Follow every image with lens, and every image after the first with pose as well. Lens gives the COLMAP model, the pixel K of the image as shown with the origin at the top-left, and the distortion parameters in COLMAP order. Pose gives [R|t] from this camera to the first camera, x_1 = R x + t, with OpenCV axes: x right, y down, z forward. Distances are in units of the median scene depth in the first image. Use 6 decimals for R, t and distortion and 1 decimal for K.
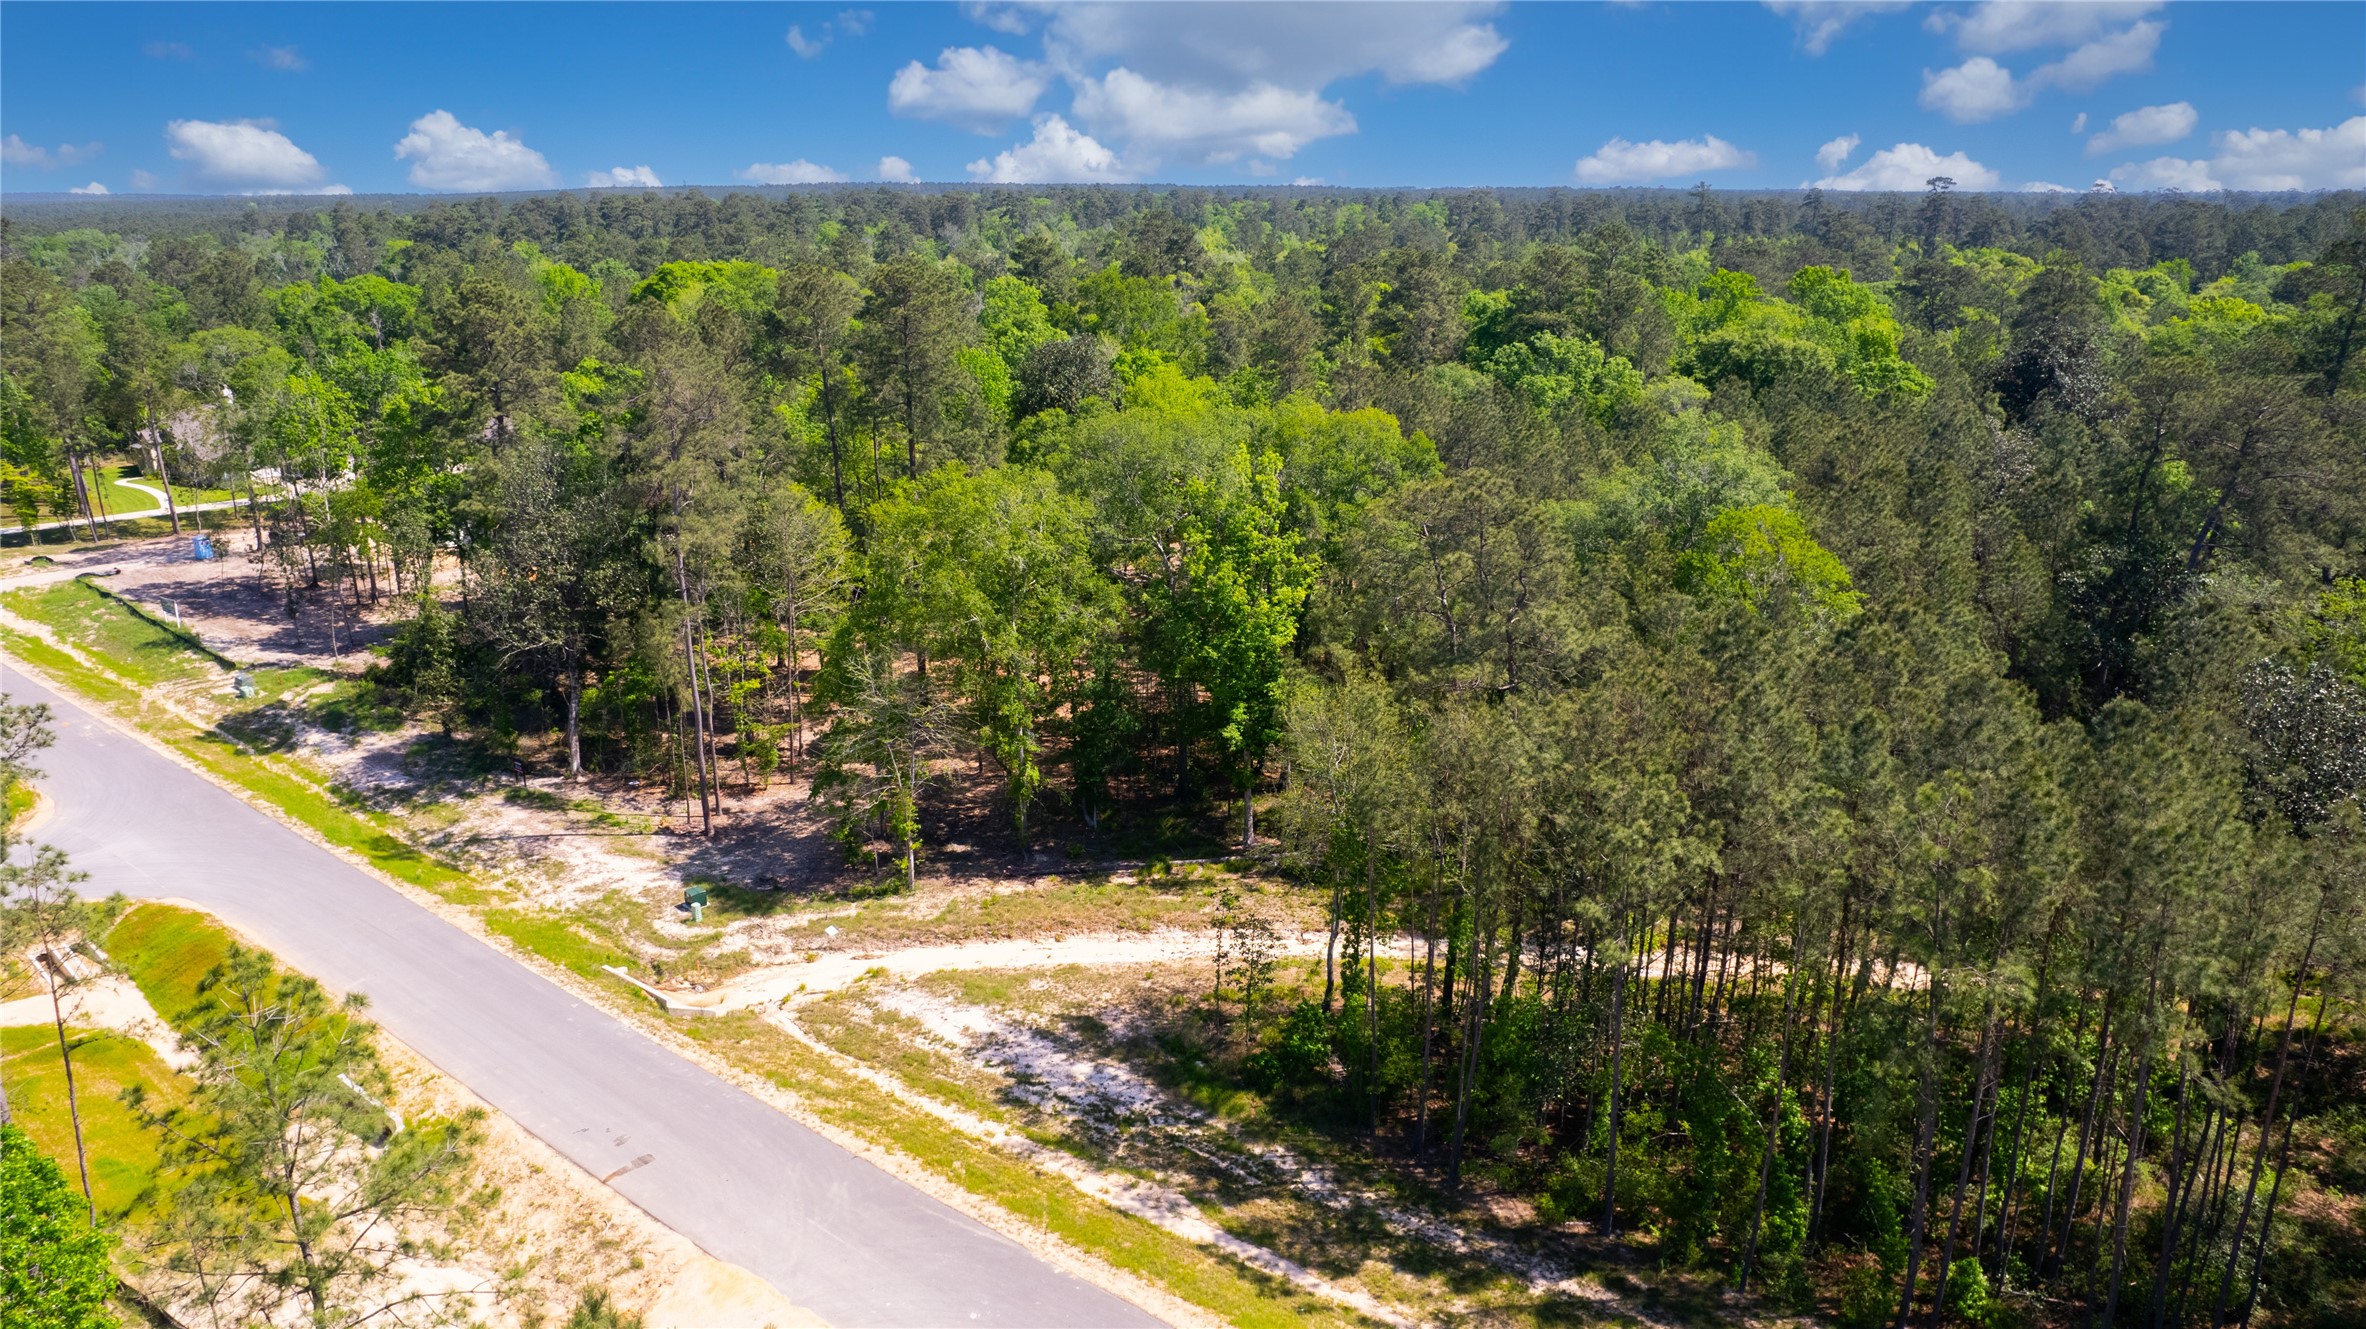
lens RADIAL K [[1581.2, 0, 1183.2], [0, 1581.2, 661.6], [0, 0, 1]] dist [-0.028177, 0.011301]
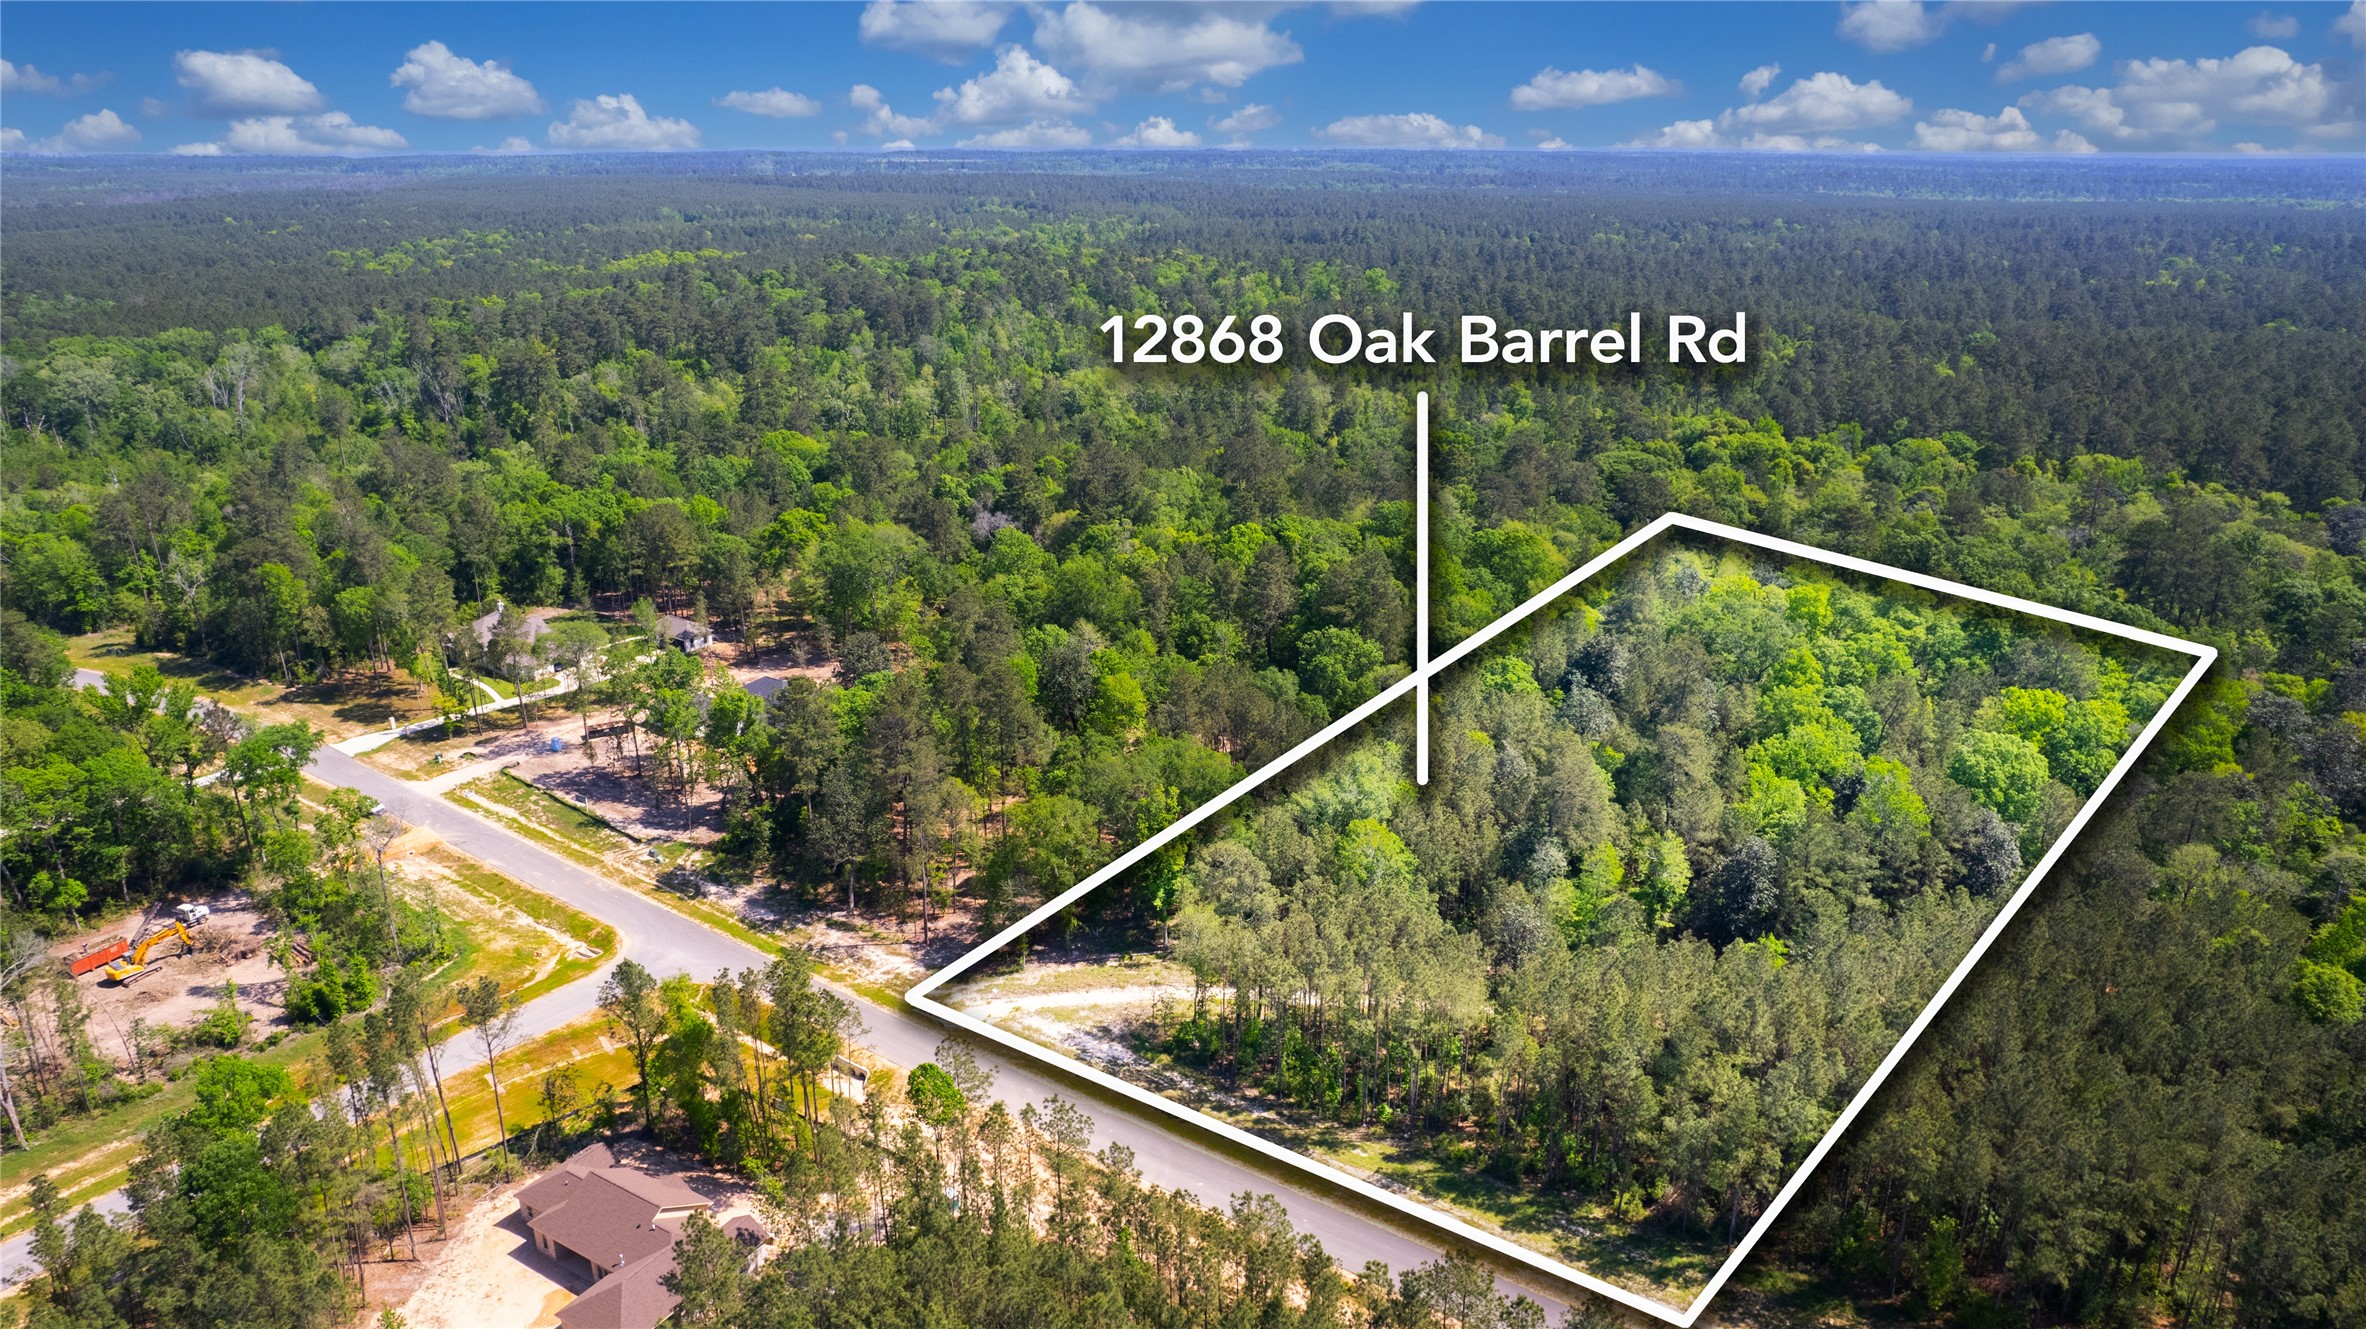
lens RADIAL K [[1581.2, 0, 1185.6], [0, 1581.2, 660.6], [0, 0, 1]] dist [-0.028177, 0.011301]
pose [[0.998751, -0.012300, 0.048436, -0.038001], [0.010189, 0.998998, 0.043582, -0.424005], [-0.048924, -0.043034, 0.997875, -1.370841]]
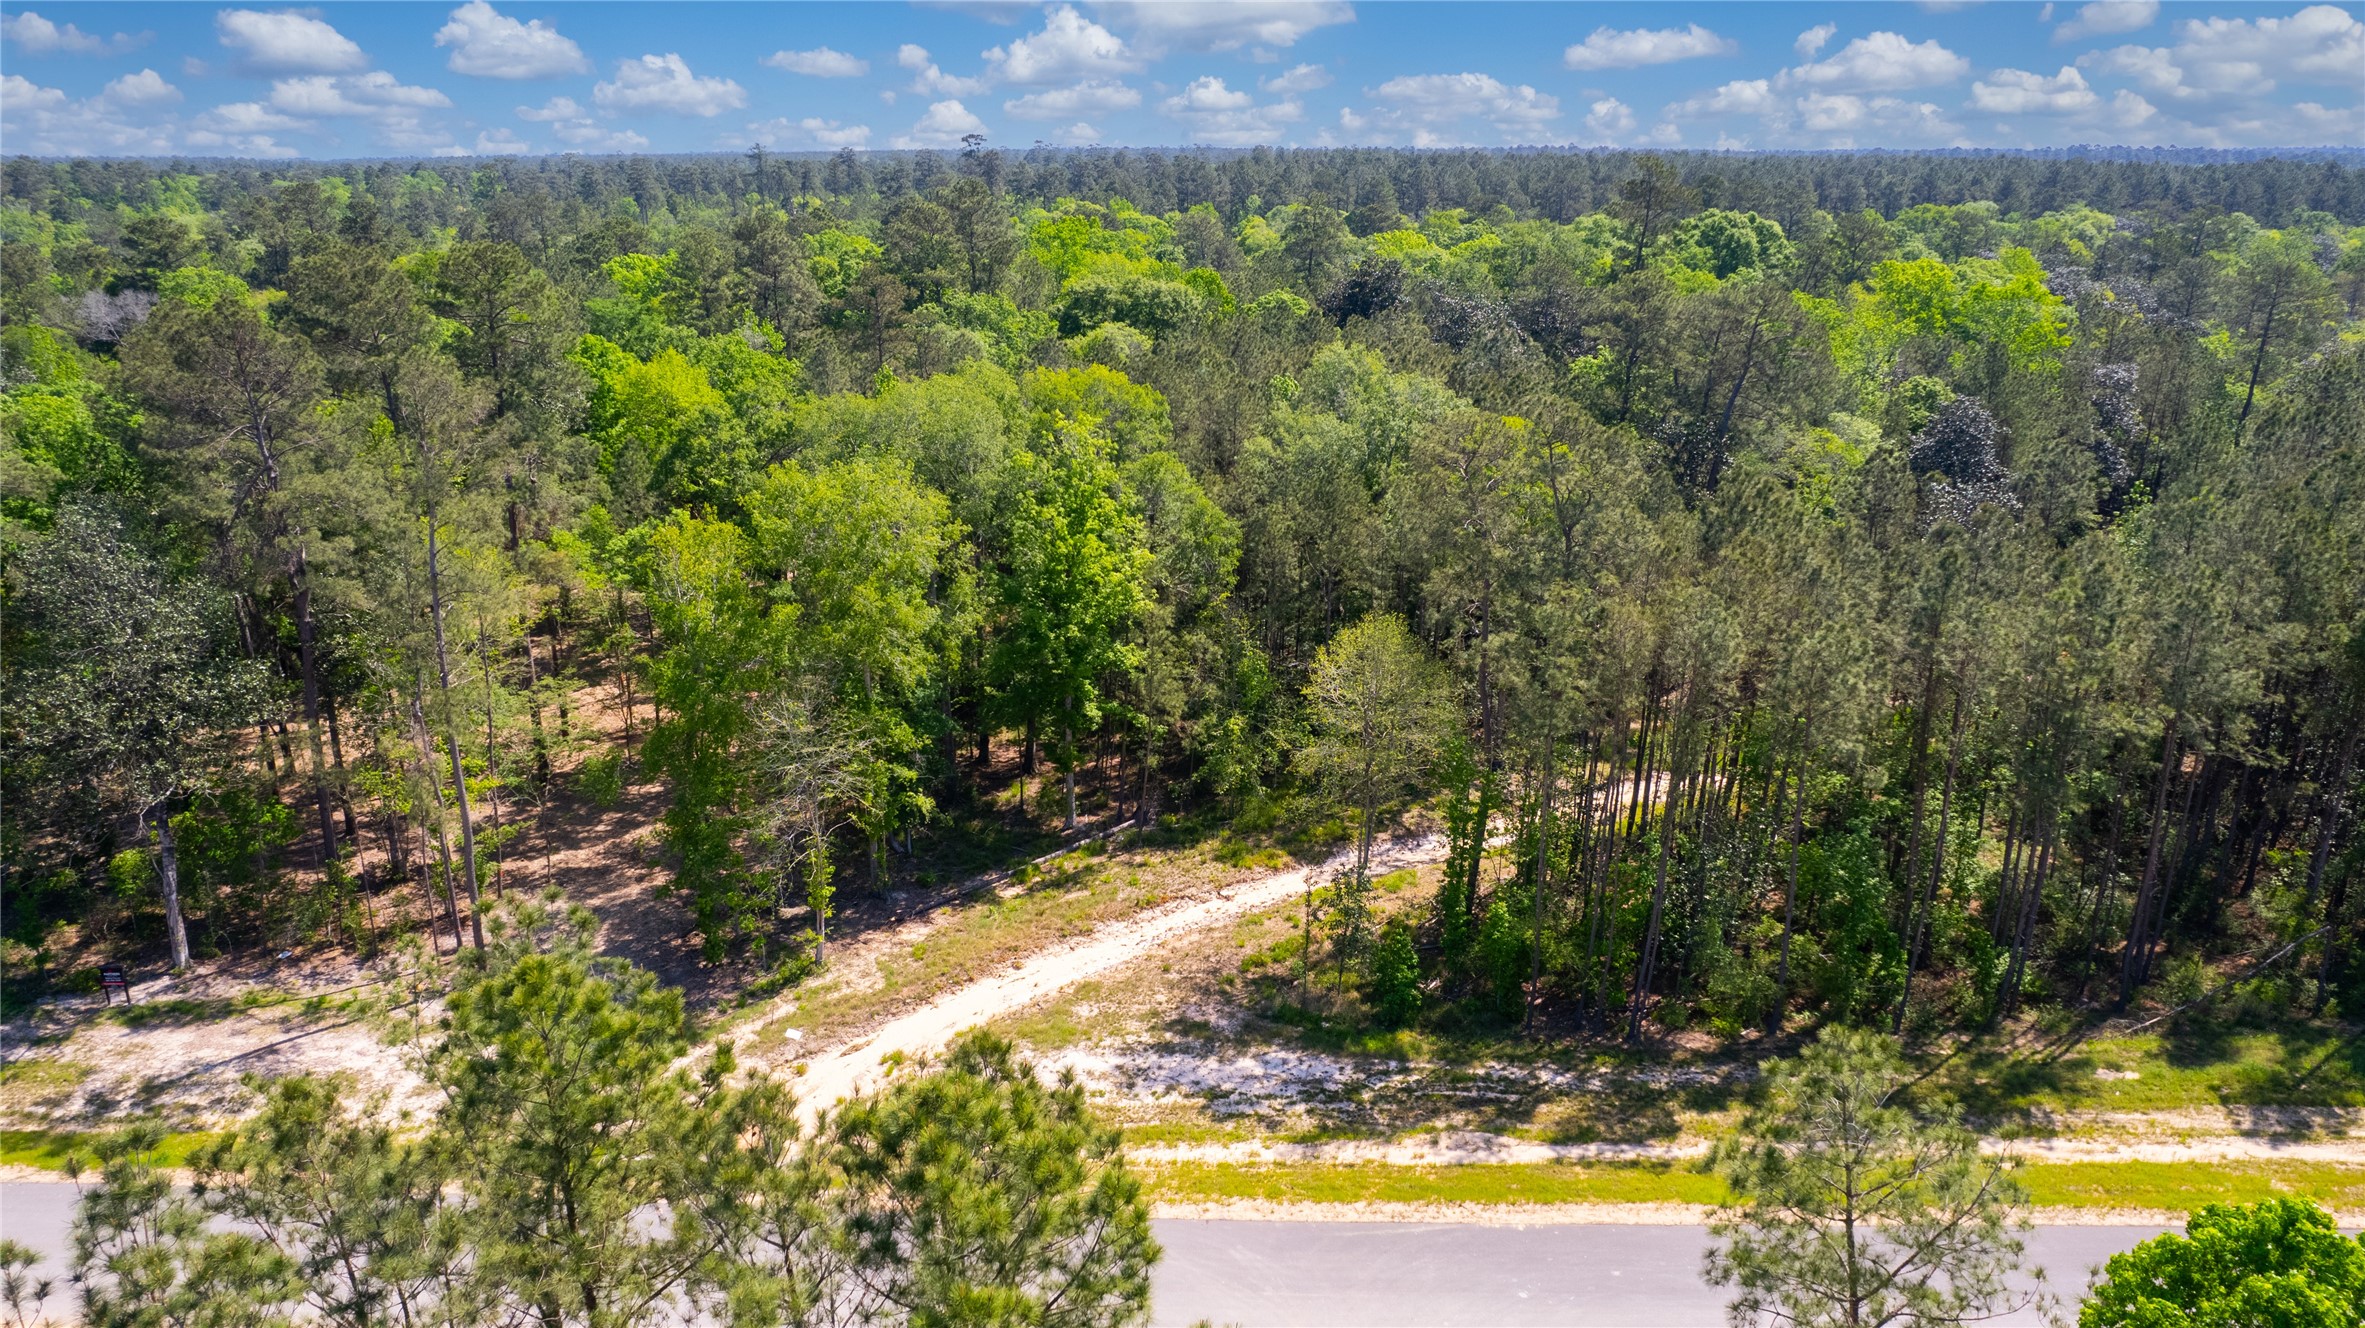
lens RADIAL K [[1580.5, 0, 1183.4], [0, 1580.5, 669.2], [0, 0, 1]] dist [-0.028177, 0.011301]
pose [[0.802165, -0.185542, 0.567543, -0.477131], [0.168564, 0.982202, 0.082854, -0.052466], [-0.572815, 0.029205, 0.819164, 0.181890]]
